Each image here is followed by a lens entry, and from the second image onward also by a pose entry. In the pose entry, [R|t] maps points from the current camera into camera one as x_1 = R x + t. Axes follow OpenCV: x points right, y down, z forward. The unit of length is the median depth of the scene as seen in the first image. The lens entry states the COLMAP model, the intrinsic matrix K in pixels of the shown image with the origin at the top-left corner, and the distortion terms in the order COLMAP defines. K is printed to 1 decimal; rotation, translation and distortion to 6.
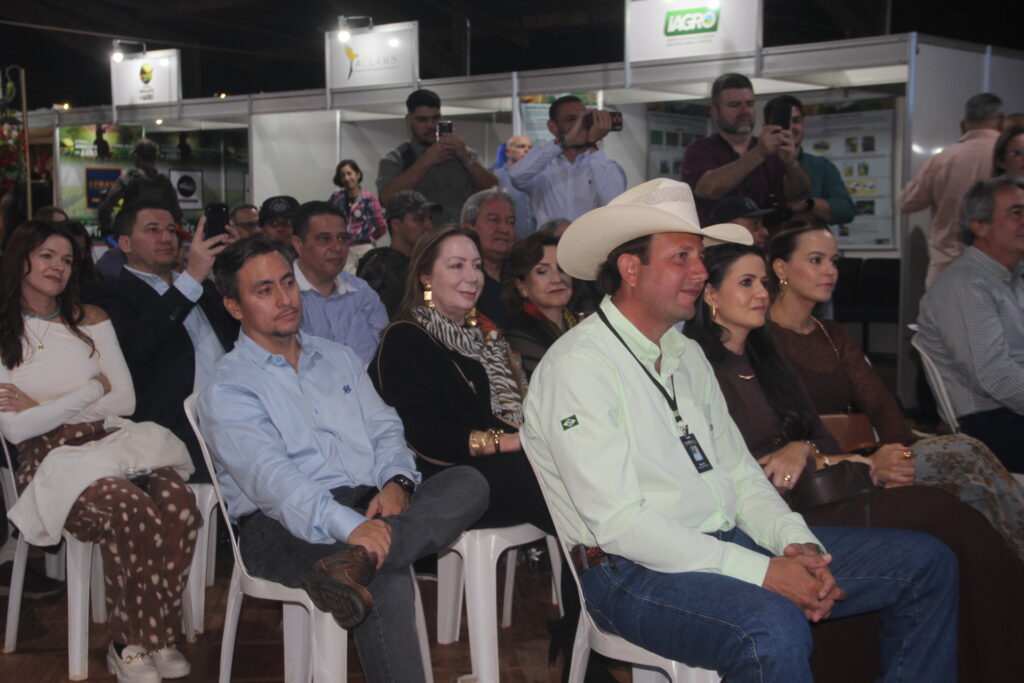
lens RADIAL K [[1393.1, 0, 512.0], [0, 1393.1, 341.5], [0, 0, 1]] dist [0.093603, 0.119751]
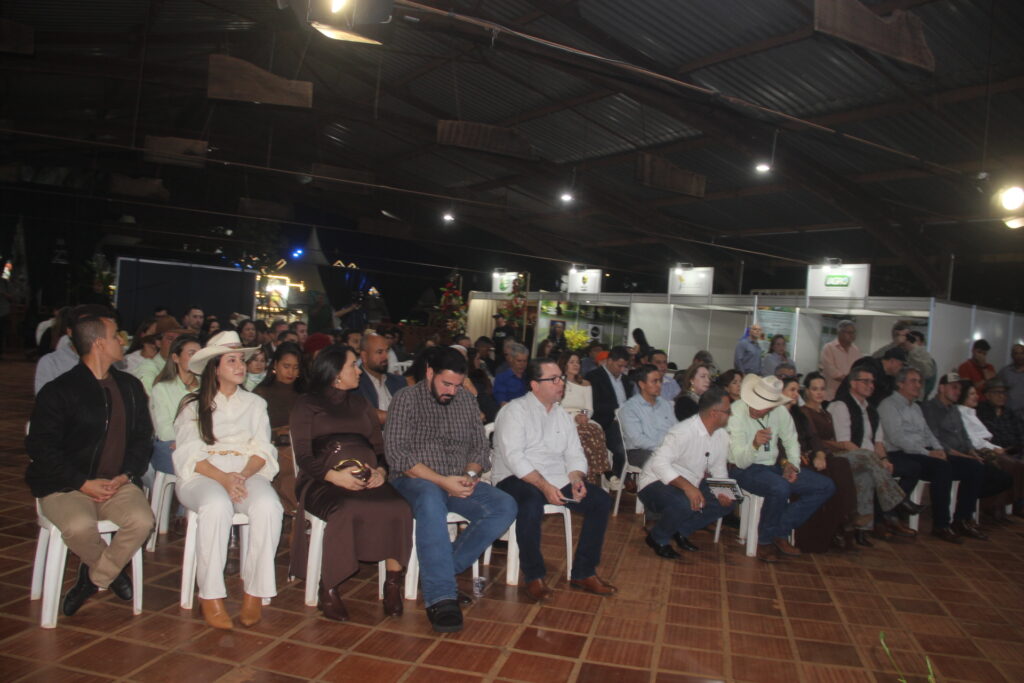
lens RADIAL K [[857.9, 0, 519.6], [0, 857.9, 339.3], [0, 0, 1]] dist [-0.180302, 0.138821]
pose [[0.952779, 0.088768, -0.290401, 0.030944], [-0.117332, 0.989665, -0.082439, 0.018496], [0.280082, 0.112619, 0.953347, -0.258273]]
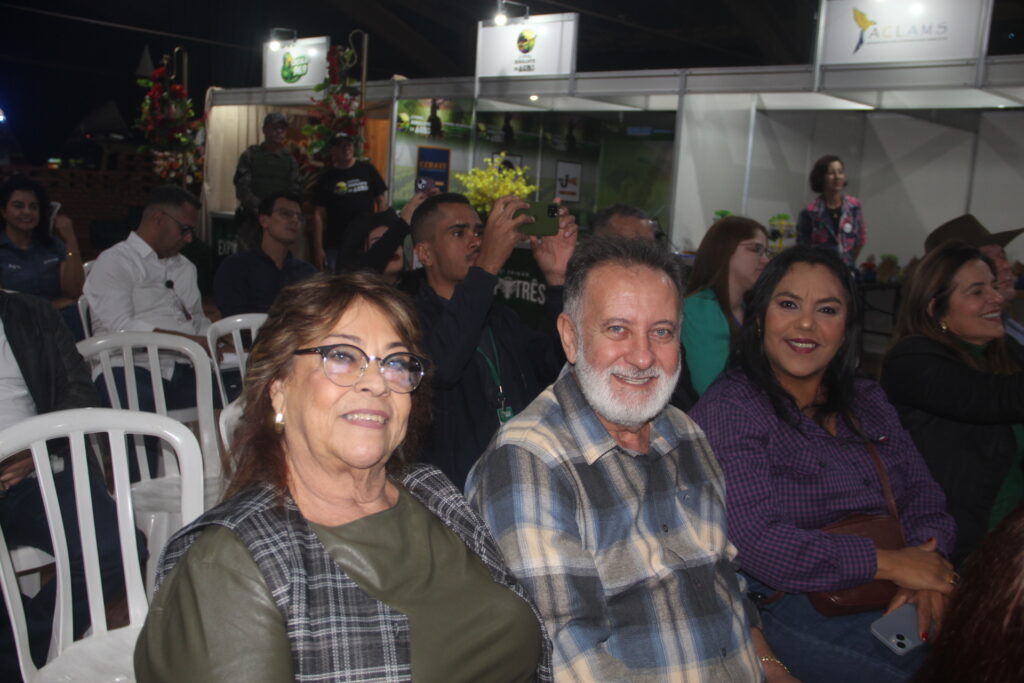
lens RADIAL K [[1054.3, 0, 512.0], [0, 1054.3, 341.5], [0, 0, 1]] dist [-0.093317, 0.241820]
pose [[0.997751, 0.065353, -0.014919, -0.252598], [-0.064613, 0.996869, 0.045578, -0.037231], [0.017851, -0.044511, 0.998849, 0.362188]]
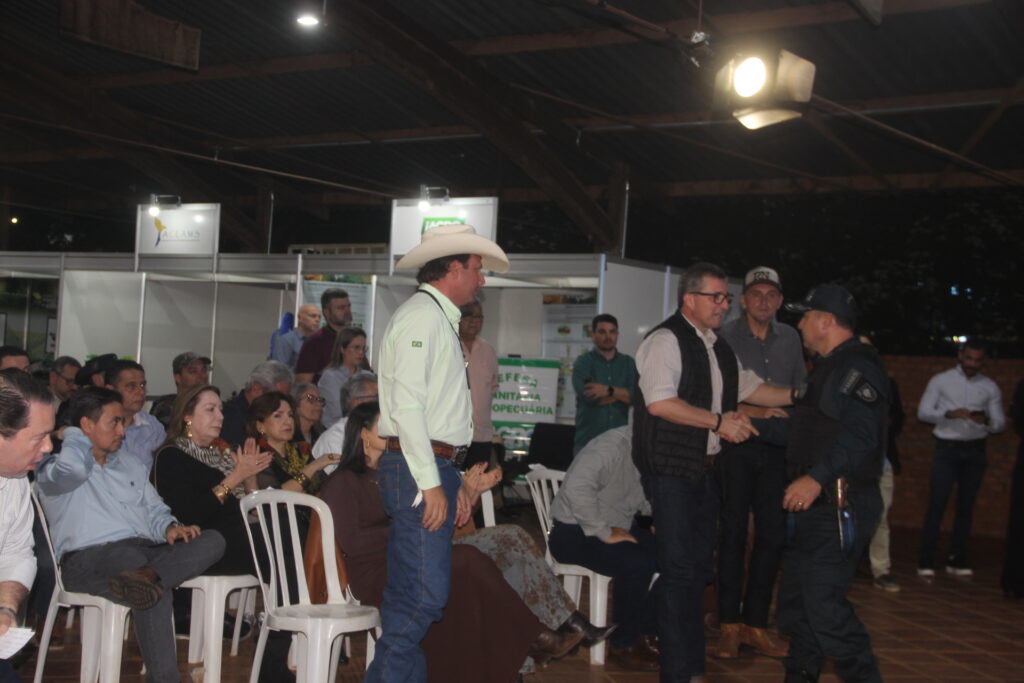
lens RADIAL K [[1520.1, 0, 512.0], [0, 1520.1, 341.5], [0, 0, 1]] dist [0.120609, 0.149812]
pose [[0.991408, 0.060180, 0.116138, 0.027175], [-0.047044, 0.992514, -0.112704, 0.014423], [-0.122051, 0.106272, 0.986818, -0.228677]]
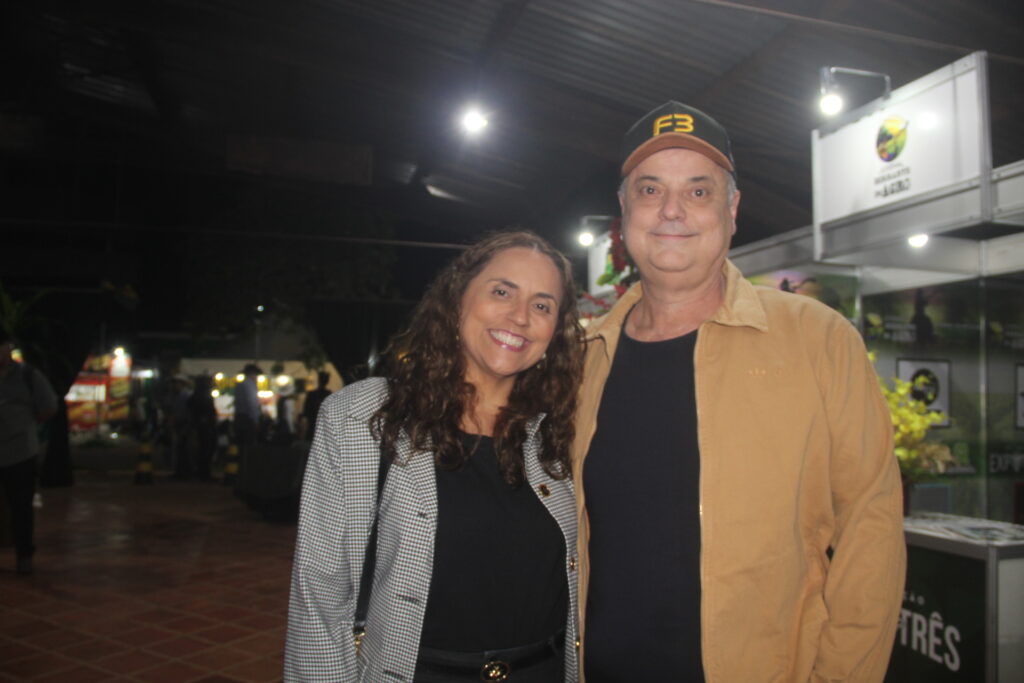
lens RADIAL K [[857.9, 0, 519.6], [0, 857.9, 339.3], [0, 0, 1]] dist [-0.180302, 0.138821]
pose [[0.836560, -0.015565, -0.547654, -0.220646], [-0.074176, 0.987175, -0.141364, -0.083053], [0.542830, 0.158882, 0.824677, 0.745453]]
